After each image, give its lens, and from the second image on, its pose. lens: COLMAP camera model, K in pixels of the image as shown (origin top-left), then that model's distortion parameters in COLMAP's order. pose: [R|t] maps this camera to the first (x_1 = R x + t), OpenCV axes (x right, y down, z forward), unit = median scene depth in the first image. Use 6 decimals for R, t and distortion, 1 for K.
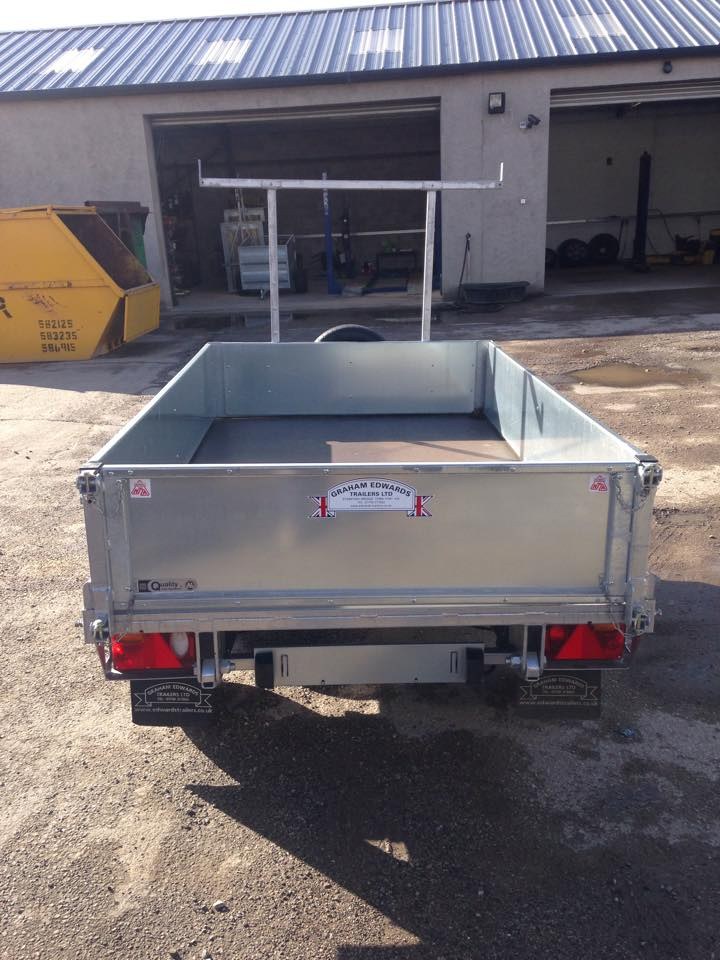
lens RADIAL K [[880.4, 0, 360.0], [0, 880.4, 480.0], [0, 0, 1]] dist [0.192492, -0.285875]
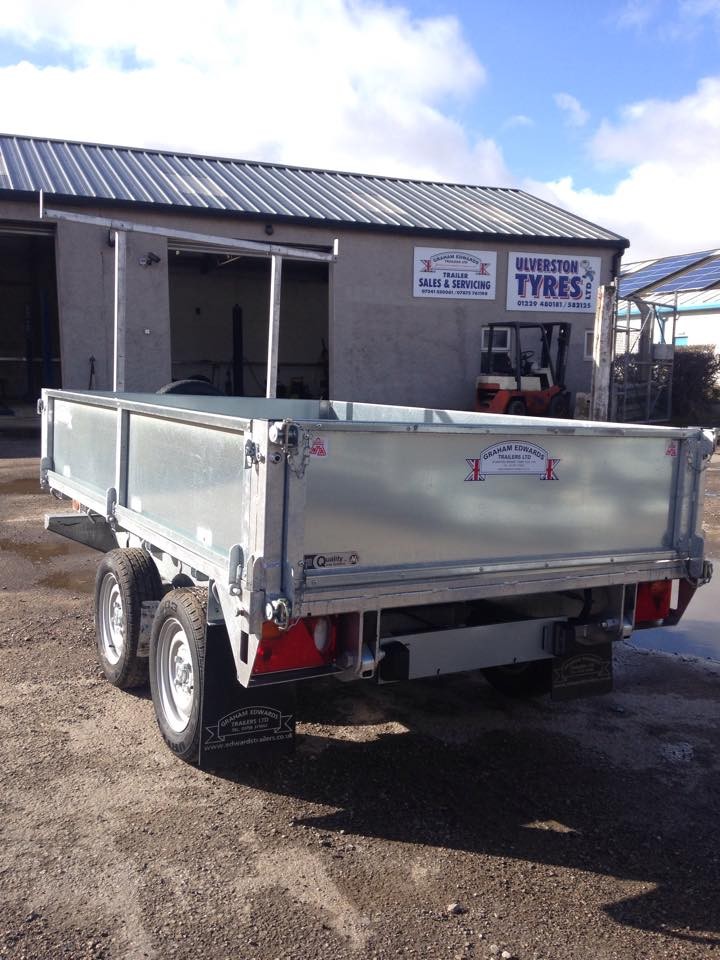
lens RADIAL K [[880.4, 0, 360.0], [0, 880.4, 480.0], [0, 0, 1]] dist [0.192492, -0.285875]
pose [[0.870644, -0.004508, 0.491892, -0.593093], [0.089237, 0.984814, -0.148922, 0.163785], [-0.483751, 0.173553, 0.857825, 0.197135]]
